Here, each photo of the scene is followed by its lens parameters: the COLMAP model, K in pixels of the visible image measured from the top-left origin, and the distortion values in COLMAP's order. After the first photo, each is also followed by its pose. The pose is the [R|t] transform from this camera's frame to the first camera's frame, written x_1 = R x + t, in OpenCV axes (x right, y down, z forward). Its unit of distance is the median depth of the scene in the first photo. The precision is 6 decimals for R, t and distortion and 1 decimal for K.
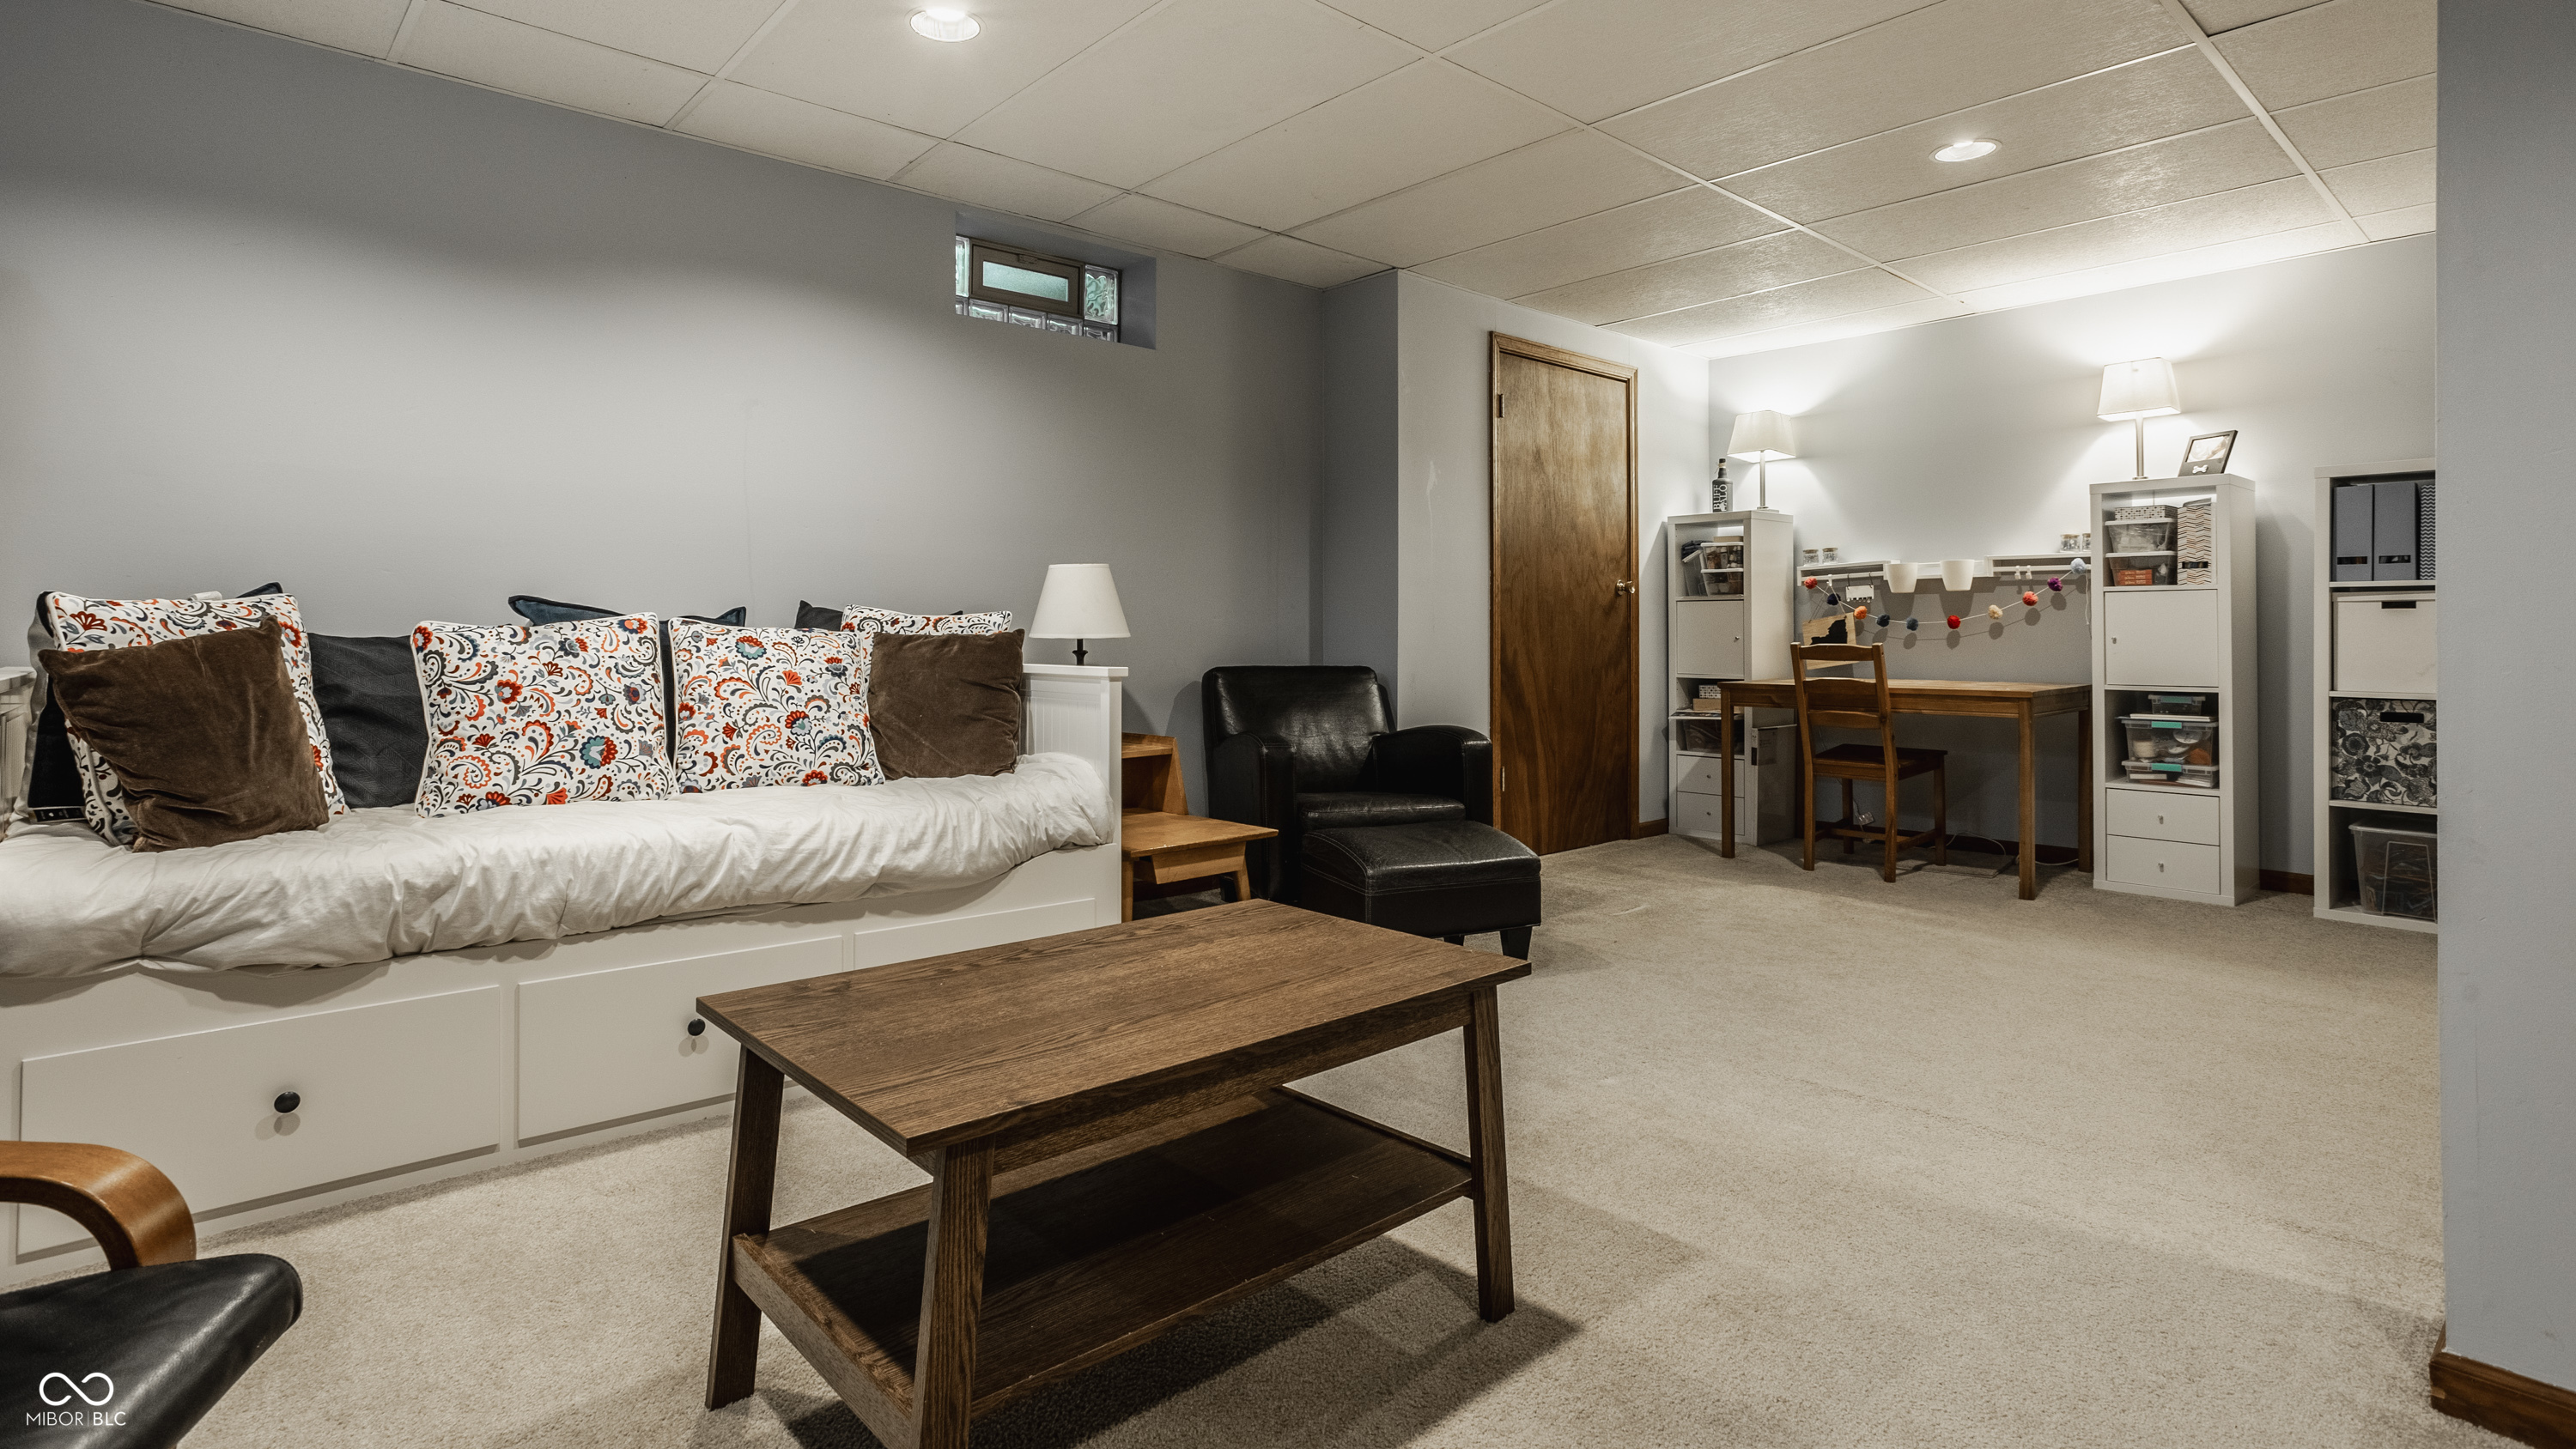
lens RADIAL K [[1301.1, 0, 1287.3], [0, 1301.1, 704.3], [0, 0, 1]] dist [-0.056432, 0.030502]
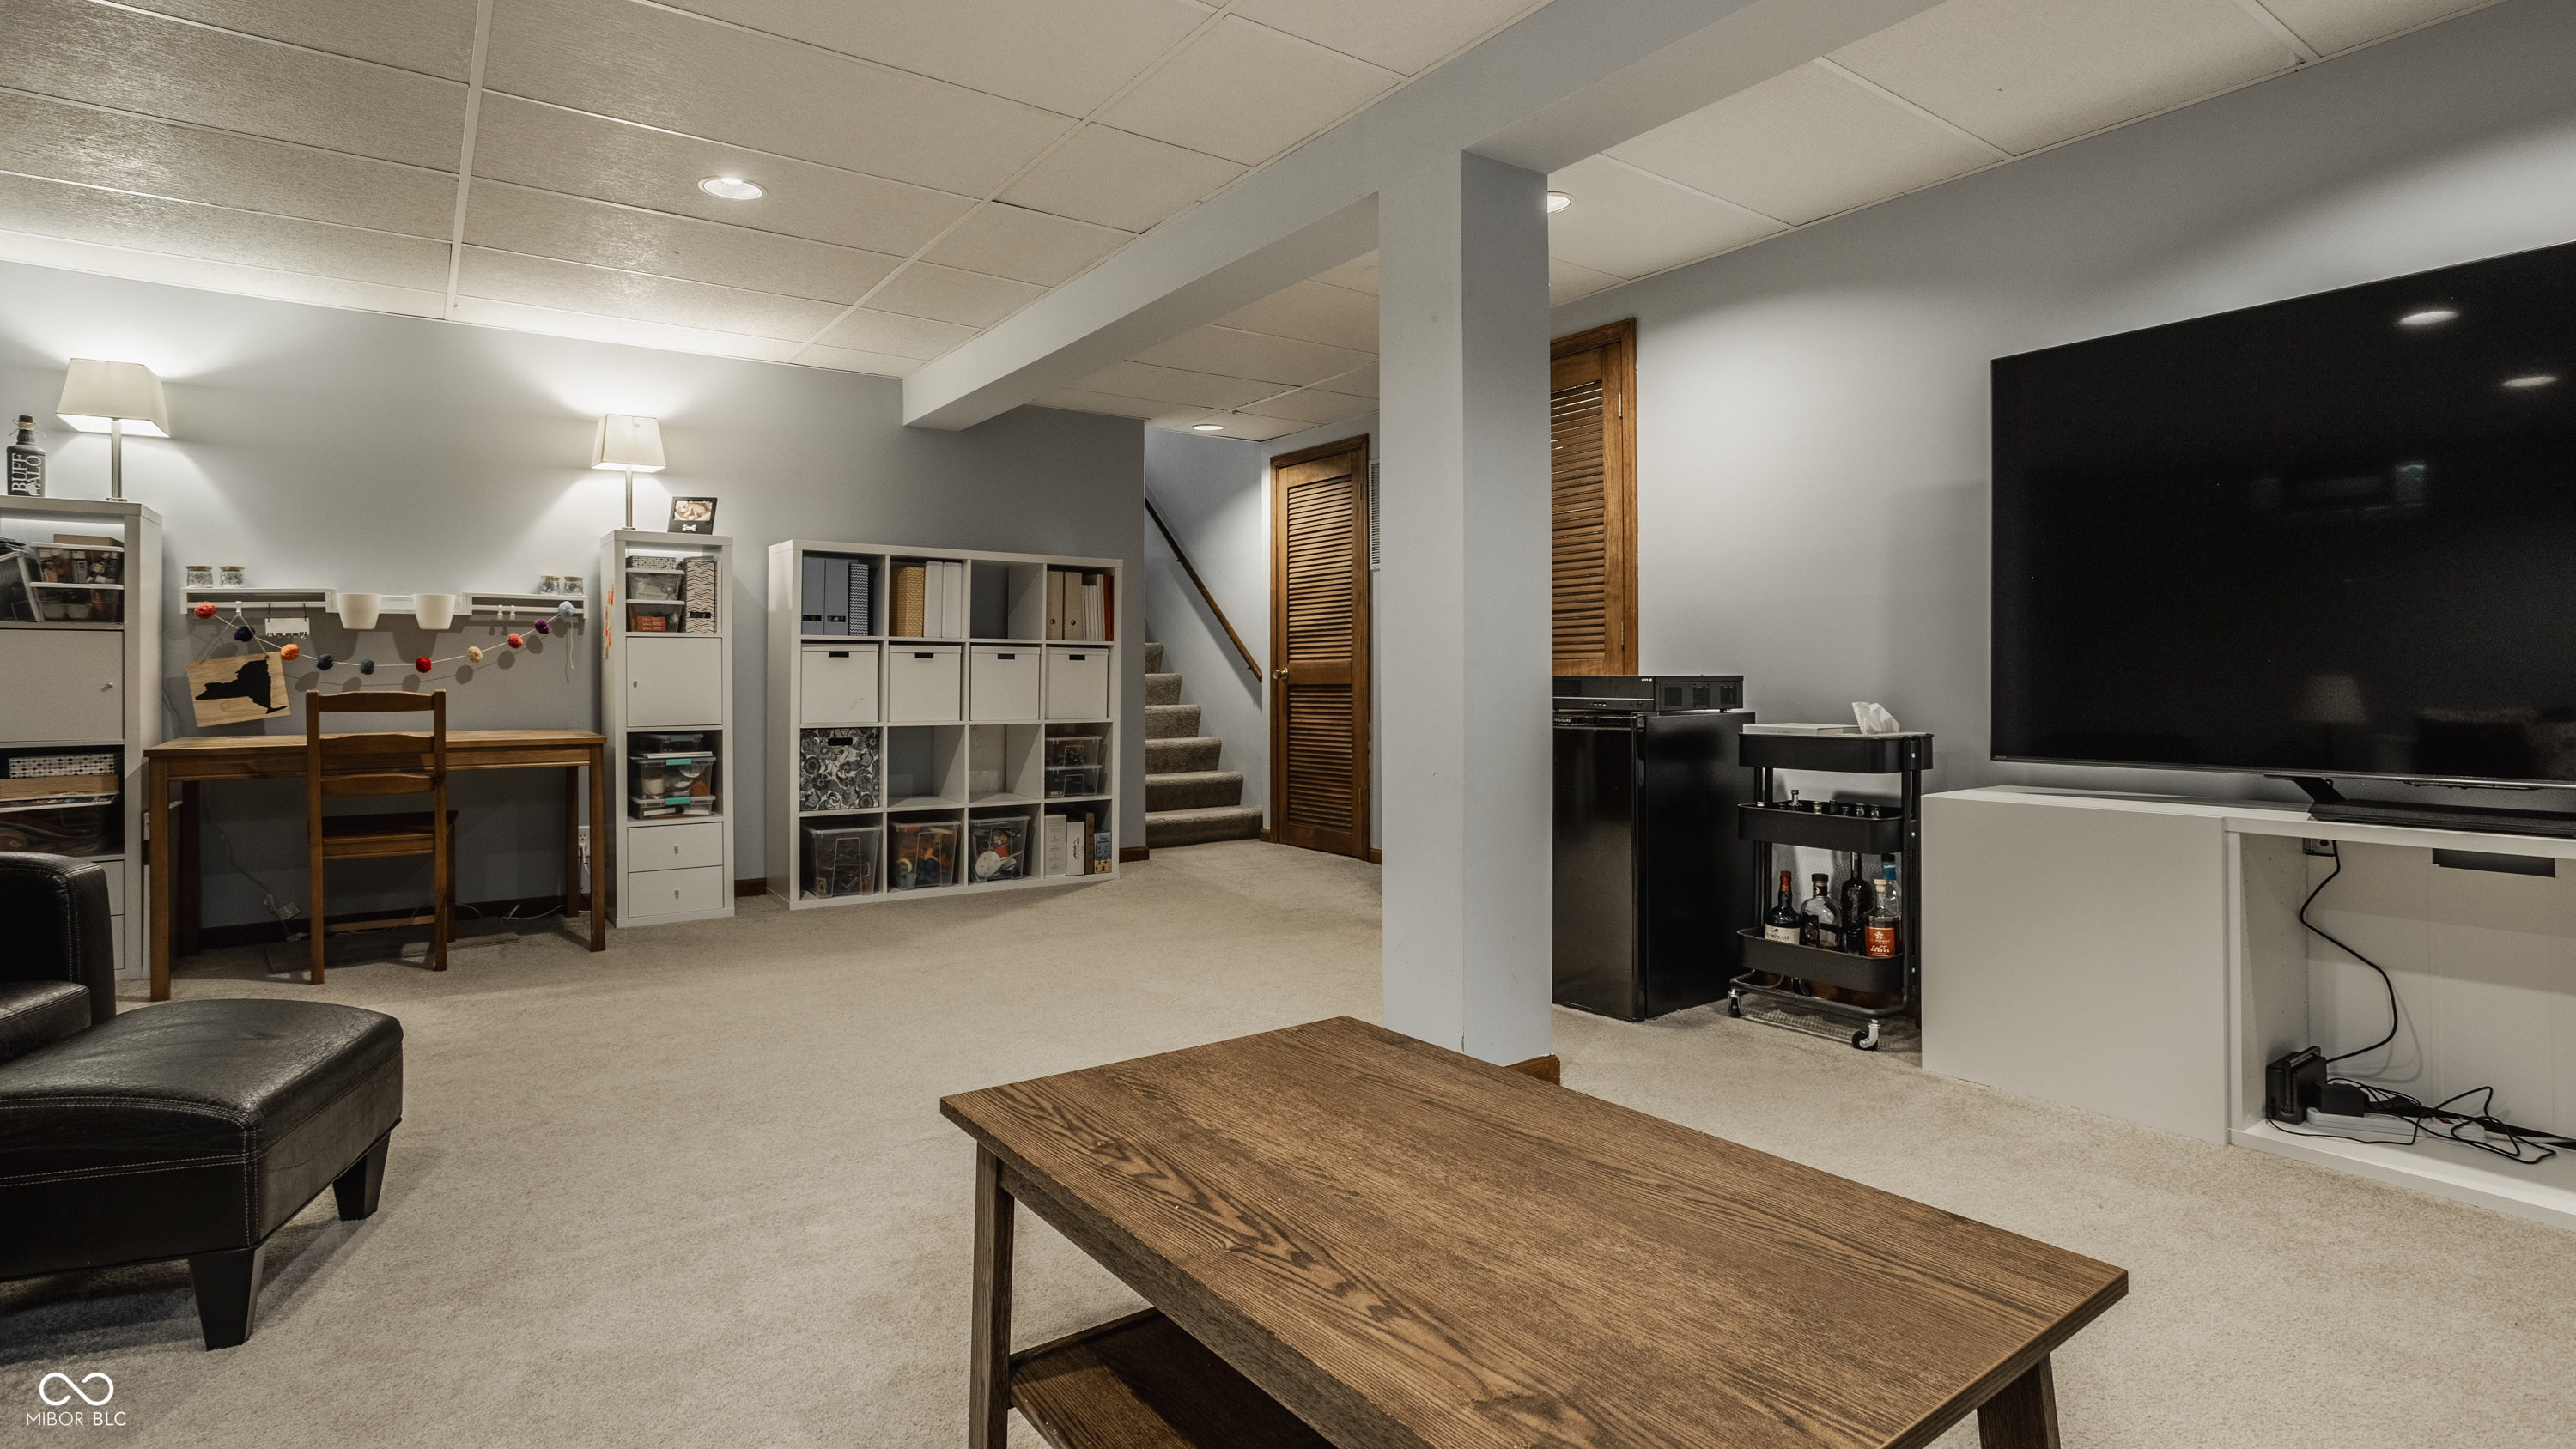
lens RADIAL K [[1260.1, 0, 1277.4], [0, 1260.1, 682.9], [0, 0, 1]] dist [-0.052837, 0.034450]
pose [[0.084976, -0.004776, 0.996372, -0.302549], [0.056054, 0.998428, 0.000006, -0.020968], [-0.994805, 0.055850, 0.085110, 0.385475]]
